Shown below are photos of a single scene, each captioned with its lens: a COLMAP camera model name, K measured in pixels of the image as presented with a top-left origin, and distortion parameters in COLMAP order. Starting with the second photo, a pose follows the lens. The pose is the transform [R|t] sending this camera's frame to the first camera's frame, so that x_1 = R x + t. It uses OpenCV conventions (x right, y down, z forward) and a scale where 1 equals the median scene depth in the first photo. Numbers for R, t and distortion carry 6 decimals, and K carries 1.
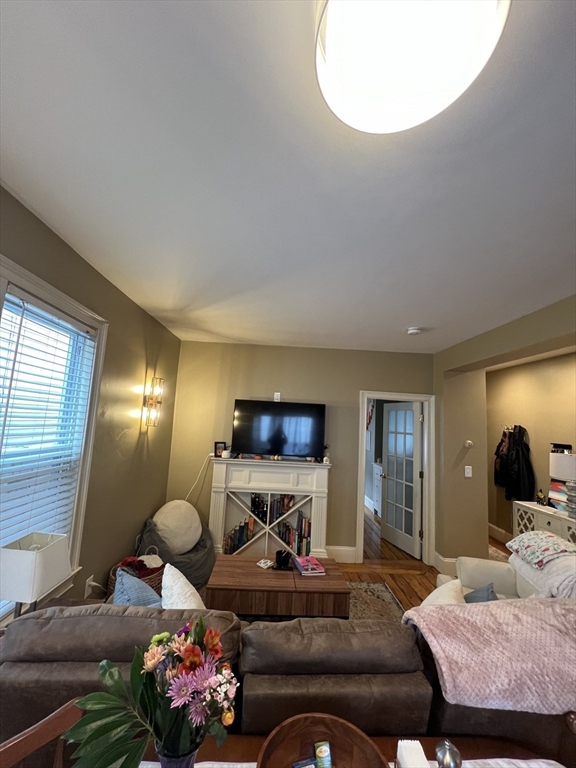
lens RADIAL K [[307.4, 0, 286.7], [0, 307.4, 385.6], [0, 0, 1]] dist [-0.001833, 0.000699]
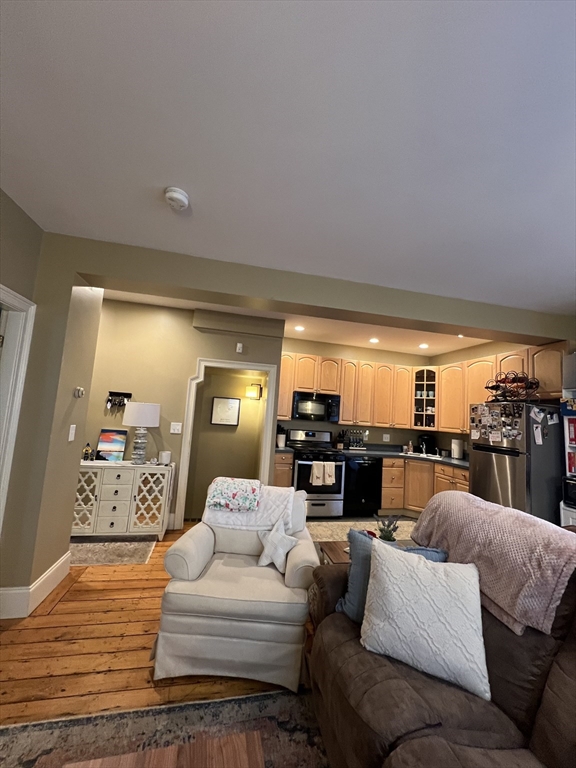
lens RADIAL K [[307.4, 0, 285.3], [0, 307.4, 382.8], [0, 0, 1]] dist [-0.001833, 0.000699]
pose [[-0.174521, 0.031922, 0.984136, -0.152258], [-0.190378, 0.979521, -0.065532, 0.136701], [-0.966074, -0.198794, -0.164870, 0.723527]]
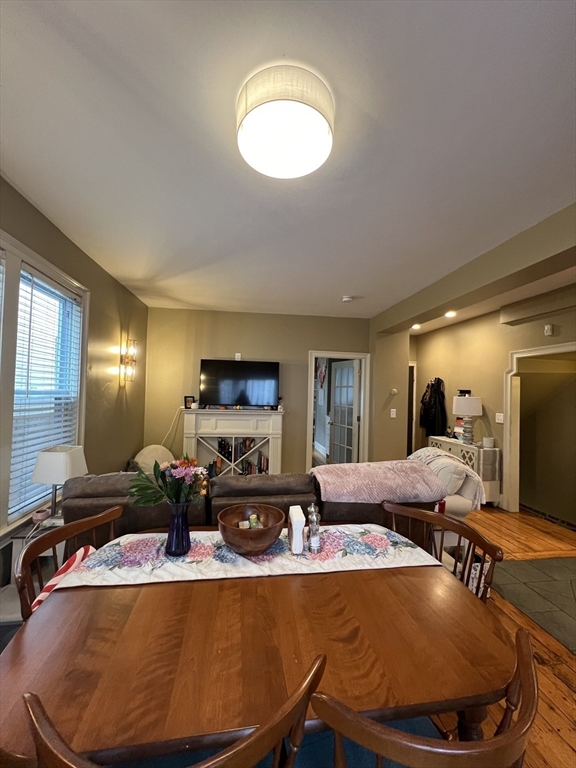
lens RADIAL K [[307.4, 0, 286.8], [0, 307.4, 384.4], [0, 0, 1]] dist [-0.001833, 0.000699]
pose [[0.994182, -0.026249, 0.104470, 0.032167], [0.015955, 0.995041, 0.098183, 0.032873], [-0.106529, -0.095945, 0.989670, -0.195178]]
